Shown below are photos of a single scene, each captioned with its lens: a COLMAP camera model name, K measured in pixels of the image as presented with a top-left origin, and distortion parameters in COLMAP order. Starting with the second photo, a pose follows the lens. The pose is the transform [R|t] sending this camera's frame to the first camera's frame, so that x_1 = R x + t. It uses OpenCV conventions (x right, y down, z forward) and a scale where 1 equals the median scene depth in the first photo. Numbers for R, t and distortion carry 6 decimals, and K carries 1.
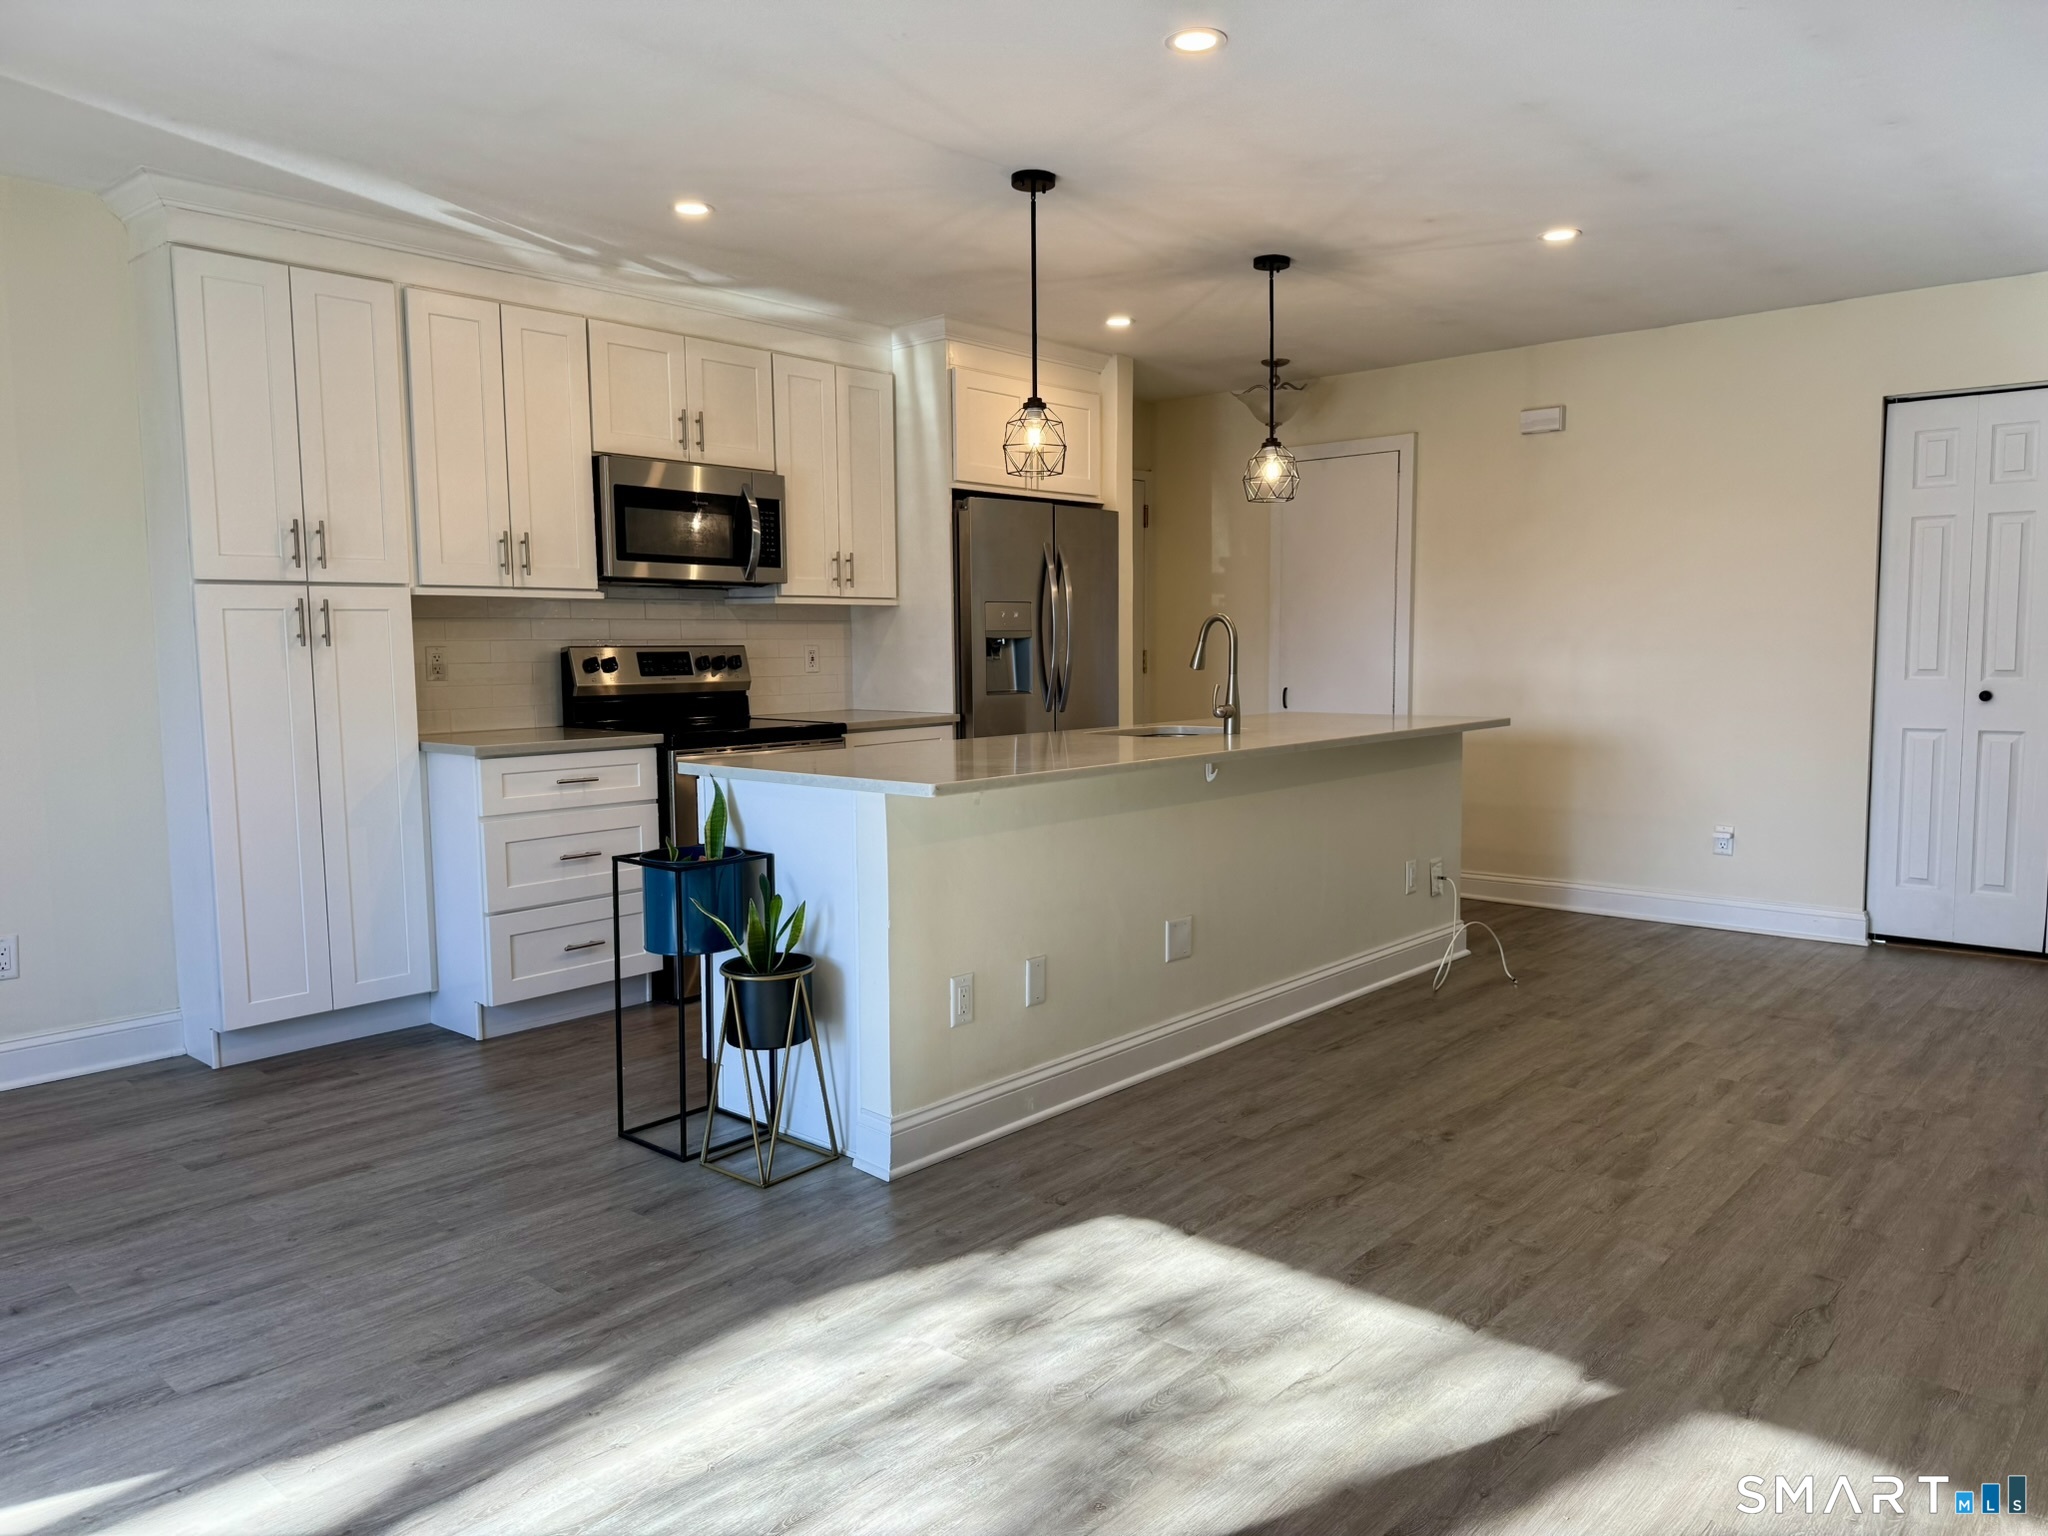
lens RADIAL K [[1433.6, 0, 1042.7], [0, 1433.6, 779.6], [0, 0, 1]] dist [0.057117, -0.051832]
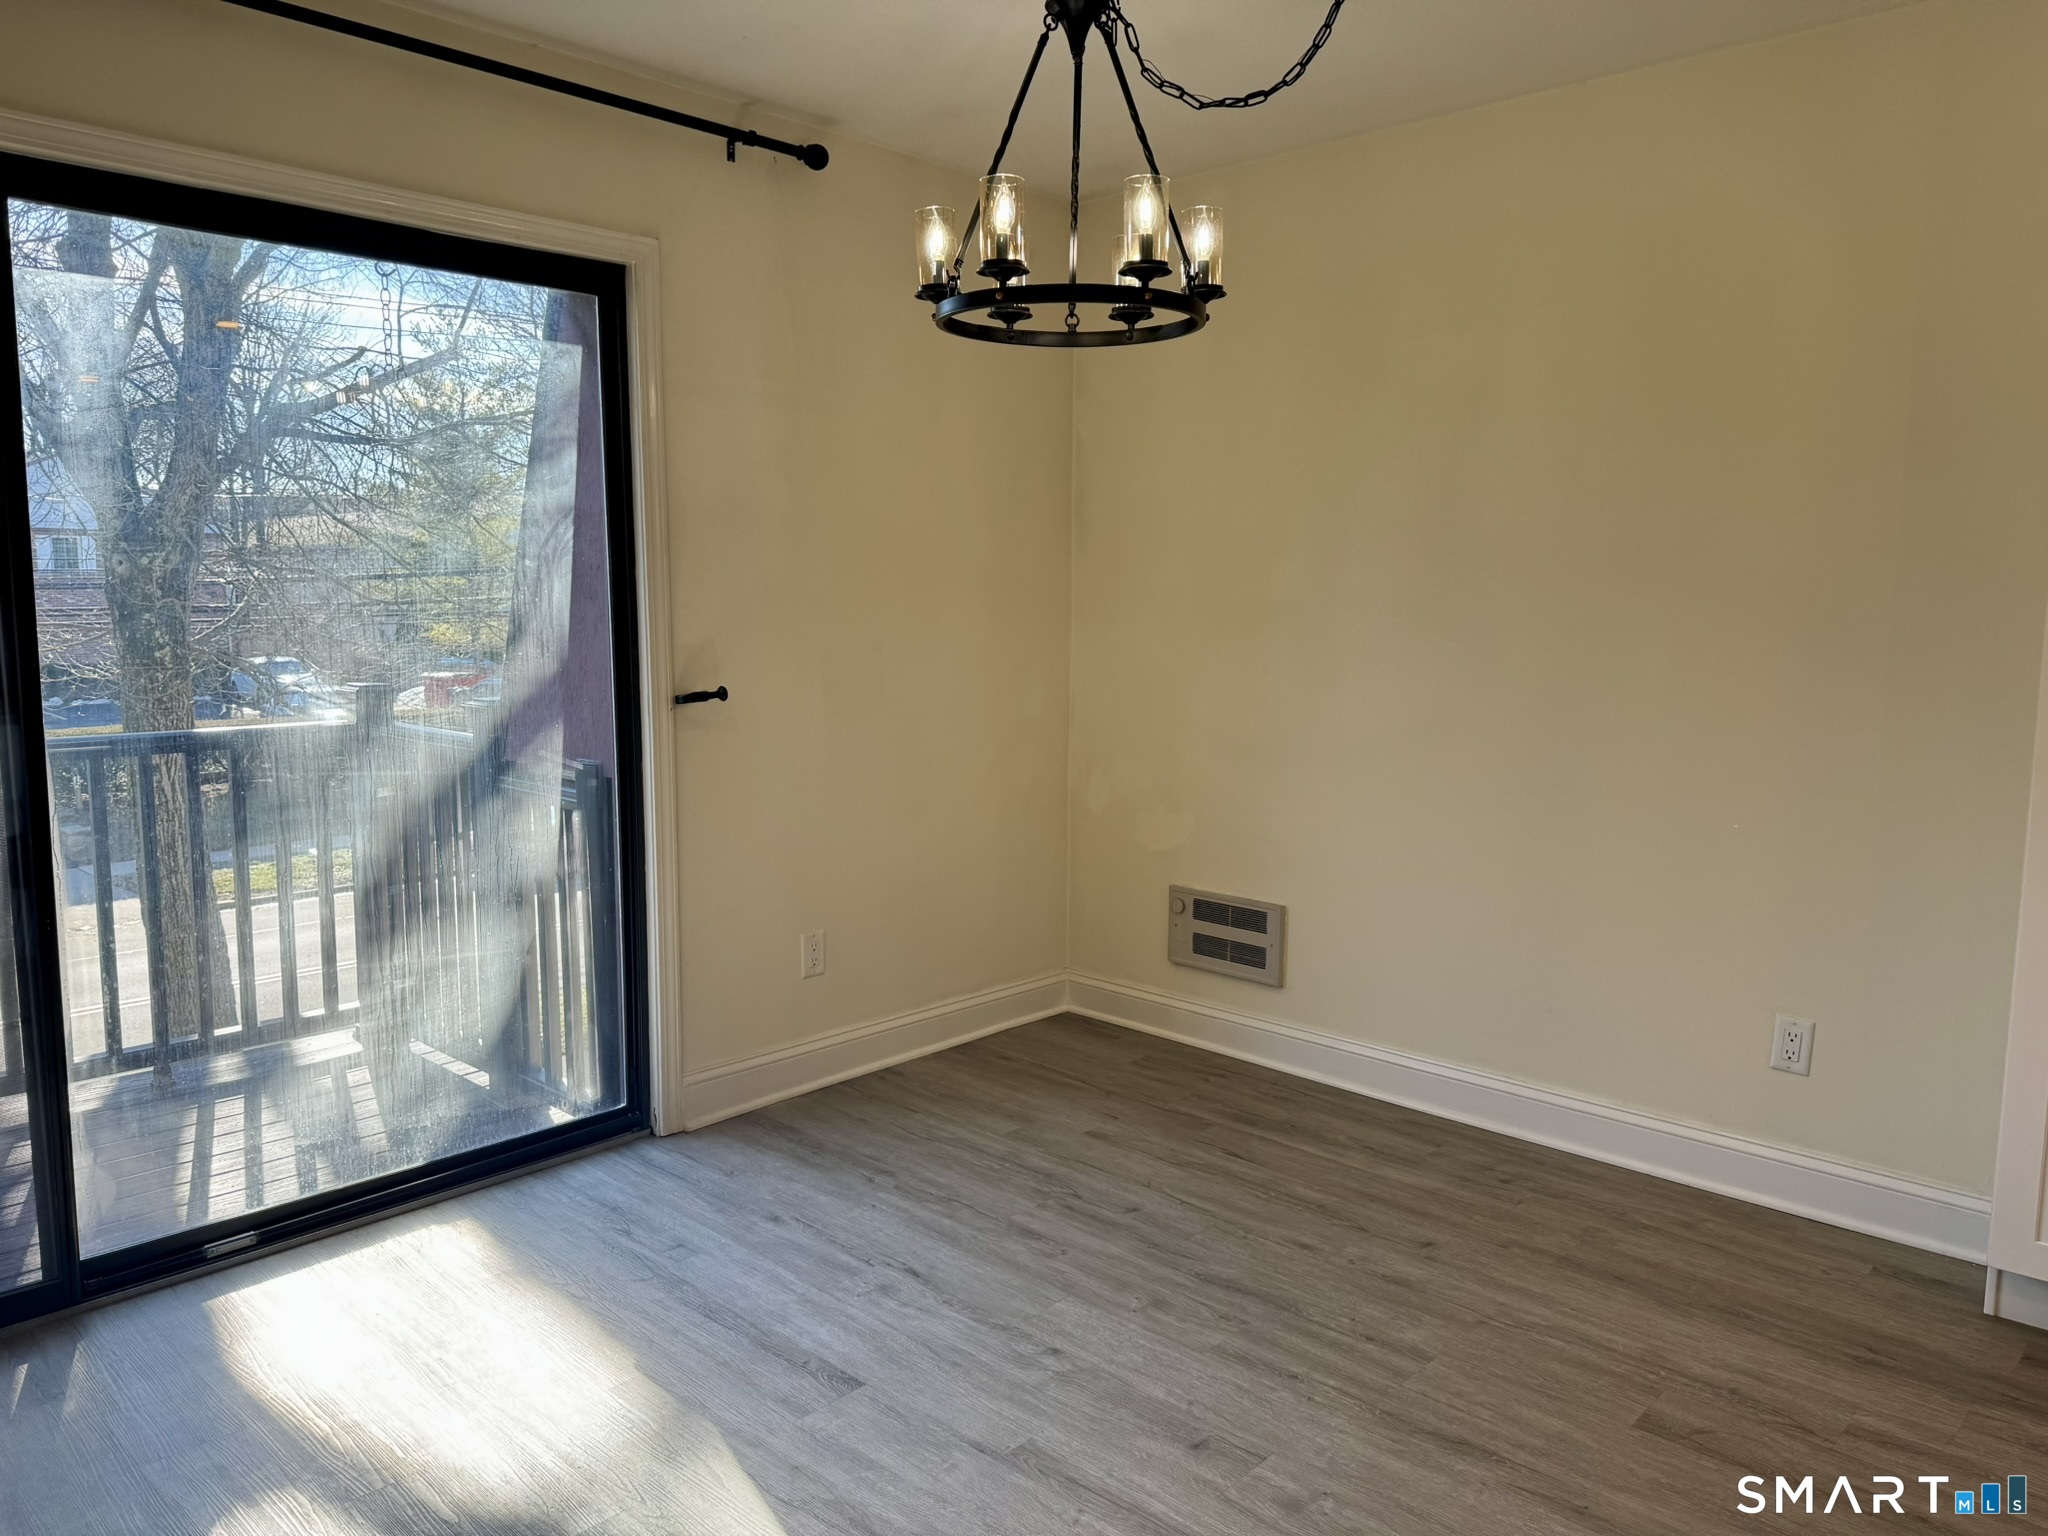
lens RADIAL K [[1433.6, 0, 1012.1], [0, 1433.6, 766.5], [0, 0, 1]] dist [0.057117, -0.051832]
pose [[-0.038317, 0.127446, -0.991105, 0.051371], [-0.101012, 0.986259, 0.130728, -0.070716], [0.994147, 0.105122, -0.024917, 0.475905]]
